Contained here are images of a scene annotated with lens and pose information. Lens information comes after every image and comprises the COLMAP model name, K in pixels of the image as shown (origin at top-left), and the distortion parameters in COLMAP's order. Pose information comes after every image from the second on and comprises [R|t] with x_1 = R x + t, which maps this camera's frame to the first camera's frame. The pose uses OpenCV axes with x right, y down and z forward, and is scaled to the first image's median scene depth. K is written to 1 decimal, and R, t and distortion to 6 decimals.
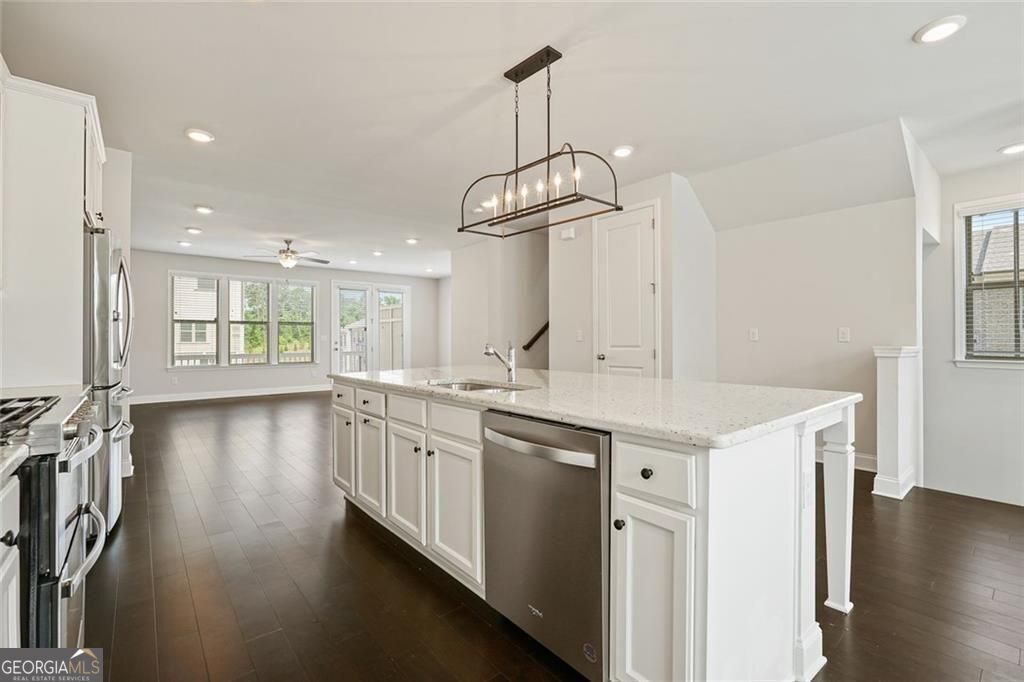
lens RADIAL K [[454.3, 0, 513.0], [0, 454.3, 335.8], [0, 0, 1]] dist [-0.001515, 0.000020]
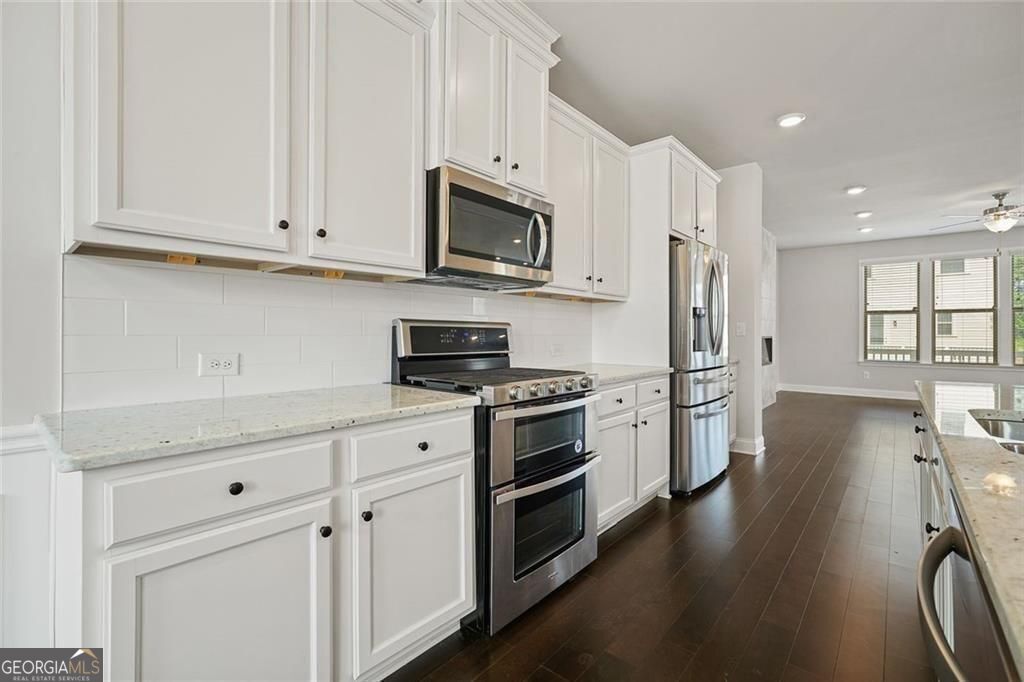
lens RADIAL K [[452.8, 0, 514.5], [0, 452.8, 332.0], [0, 0, 1]] dist [-0.003655, 0.000397]
pose [[0.171759, 0.001466, -0.985138, 0.065226], [0.005616, 0.999981, 0.002468, 0.001920], [0.985123, -0.005956, 0.171748, 0.108066]]
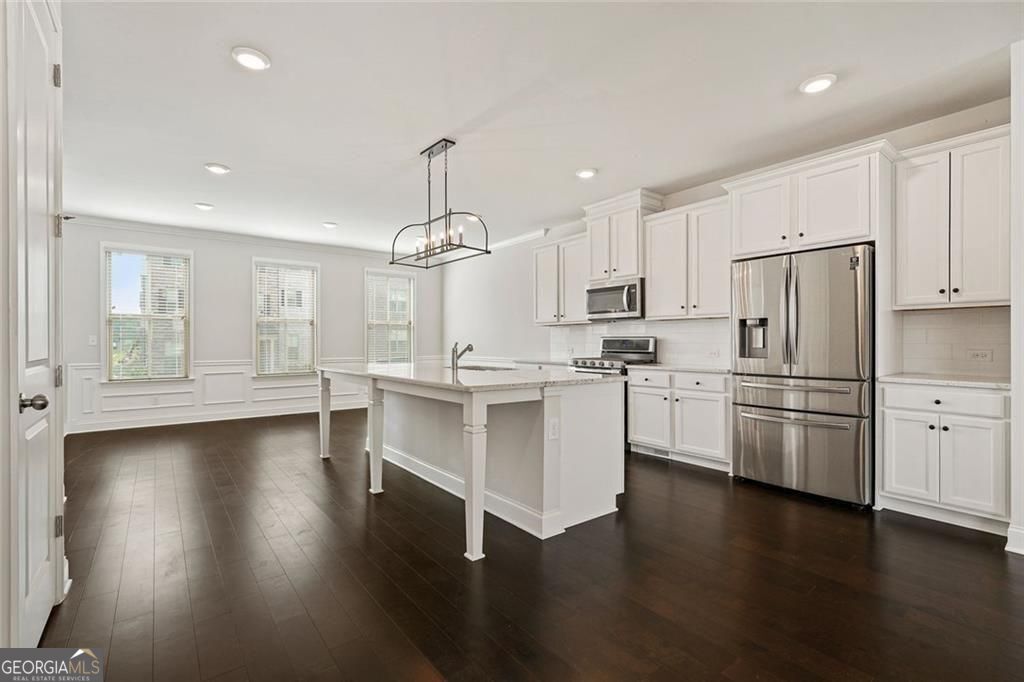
lens RADIAL K [[461.4, 0, 513.8], [0, 461.4, 343.8], [0, 0, 1]] dist [-0.003264, -0.000296]
pose [[-0.999476, 0.005226, 0.031931, -0.074840], [0.005090, 0.999978, -0.004316, 0.007245], [-0.031953, -0.004151, -0.999481, 0.773812]]
